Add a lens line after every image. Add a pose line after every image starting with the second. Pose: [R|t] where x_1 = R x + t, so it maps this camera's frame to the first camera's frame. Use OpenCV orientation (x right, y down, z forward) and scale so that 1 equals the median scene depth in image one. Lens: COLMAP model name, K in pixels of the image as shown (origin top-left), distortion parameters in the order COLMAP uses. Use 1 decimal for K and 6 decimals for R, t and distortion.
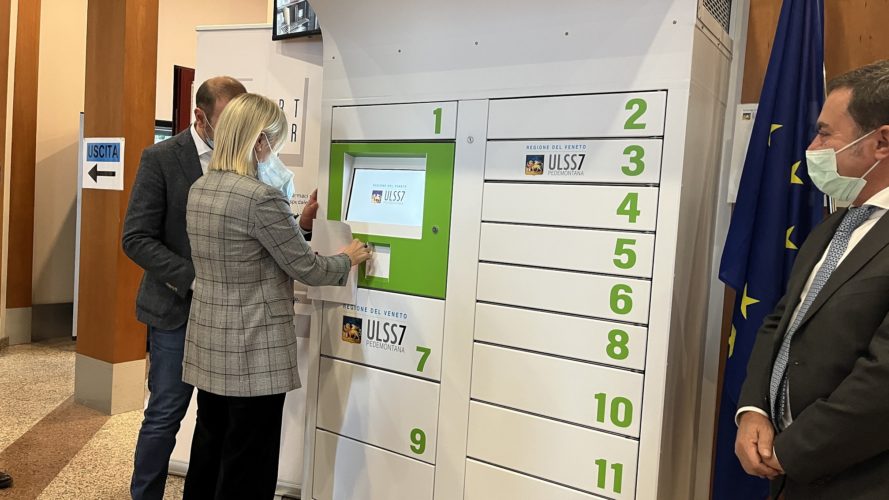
lens RADIAL K [[704.9, 0, 444.2], [0, 704.9, 248.2], [0, 0, 1]] dist [0.033839, -0.001738]
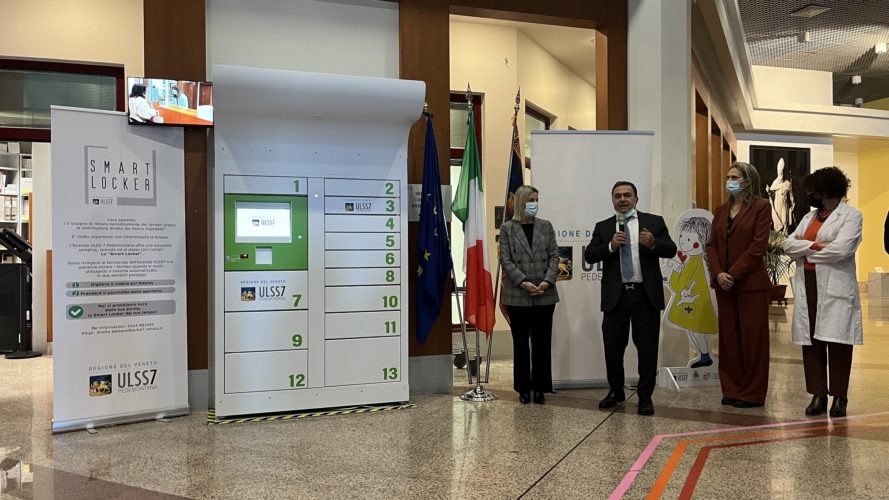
lens RADIAL K [[704.9, 0, 444.1], [0, 704.9, 249.8], [0, 0, 1]] dist [0.033839, -0.001738]
pose [[0.567936, -0.057860, 0.821036, -1.758492], [0.083401, 0.996437, 0.012530, 0.023182], [-0.818836, 0.061359, 0.570738, -0.650213]]
